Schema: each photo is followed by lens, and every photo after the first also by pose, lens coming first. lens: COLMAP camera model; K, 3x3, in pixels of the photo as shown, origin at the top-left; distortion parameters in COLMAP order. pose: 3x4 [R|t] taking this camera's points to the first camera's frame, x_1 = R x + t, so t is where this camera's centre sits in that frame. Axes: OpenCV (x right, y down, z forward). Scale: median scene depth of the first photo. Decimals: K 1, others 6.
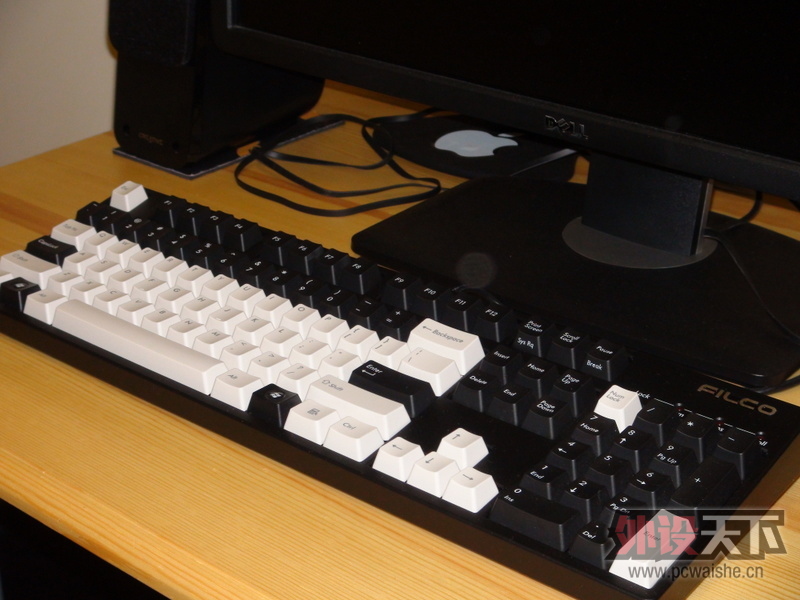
lens RADIAL K [[1447.4, 0, 400.0], [0, 1447.4, 300.0], [0, 0, 1]] dist [-0.112568, -0.096047]
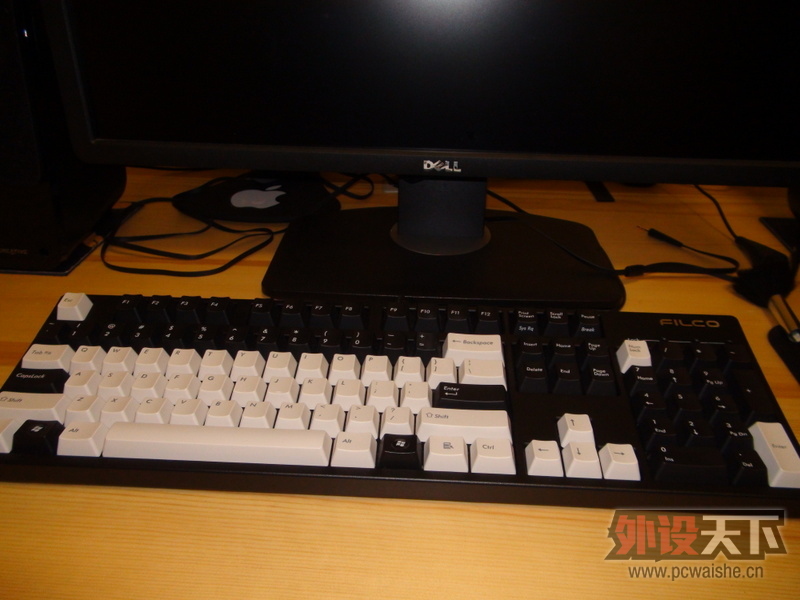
lens RADIAL K [[699.6, 0, 400.0], [0, 699.6, 300.0], [0, 0, 1]] dist [0.002423, 0.000109]
pose [[0.810847, -0.280328, 0.513754, -0.310156], [0.246129, 0.959757, 0.135229, -0.104409], [-0.530988, 0.016800, 0.847213, 0.514496]]
